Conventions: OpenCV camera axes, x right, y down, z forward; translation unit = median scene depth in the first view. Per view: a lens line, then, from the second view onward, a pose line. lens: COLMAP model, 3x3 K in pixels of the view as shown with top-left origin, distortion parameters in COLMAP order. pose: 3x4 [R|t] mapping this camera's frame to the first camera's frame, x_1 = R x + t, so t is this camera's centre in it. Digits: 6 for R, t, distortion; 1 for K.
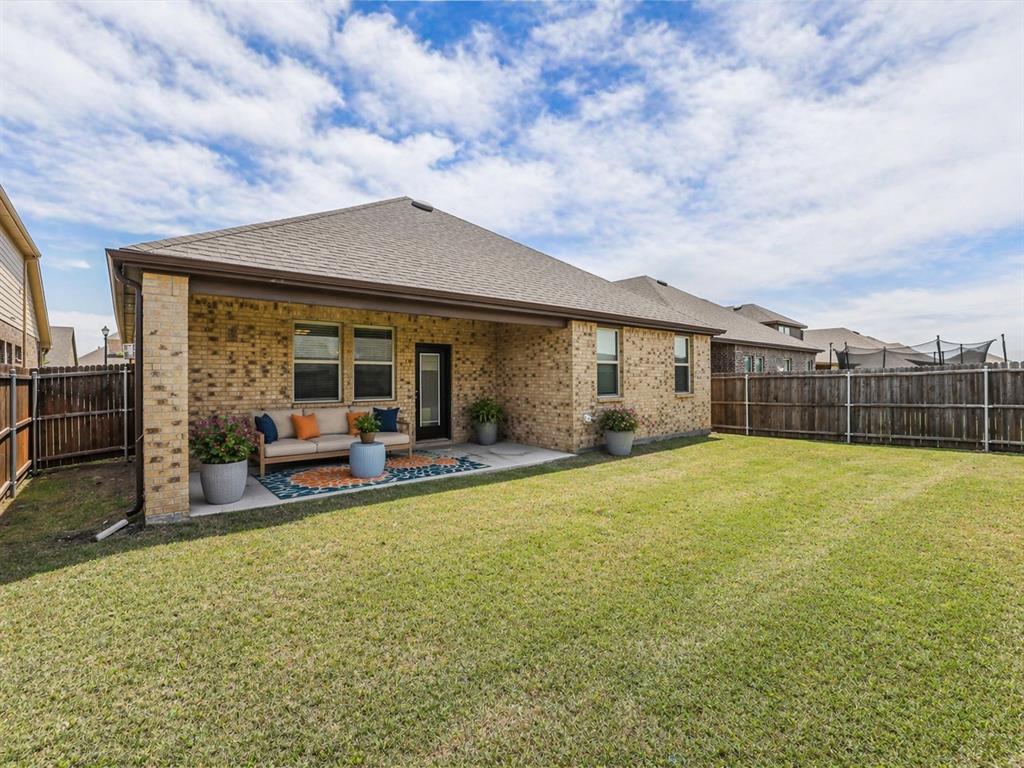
lens RADIAL K [[480.8, 0, 512.1], [0, 480.8, 387.0], [0, 0, 1]] dist [0.004378, 0.000118]
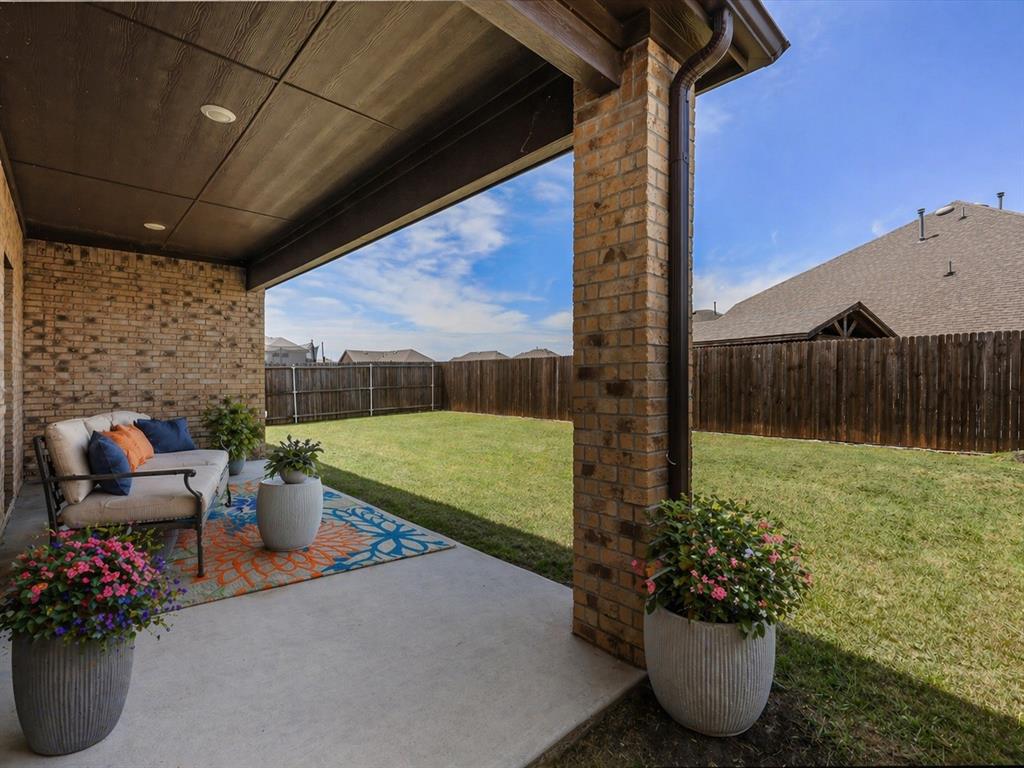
lens RADIAL K [[480.8, 0, 512.1], [0, 480.8, 387.0], [0, 0, 1]] dist [0.004378, 0.000118]
pose [[-0.089221, -0.014778, 0.995902, -0.606080], [0.012595, 0.999793, 0.015964, 0.013946], [-0.995932, 0.013968, -0.089016, 0.619095]]
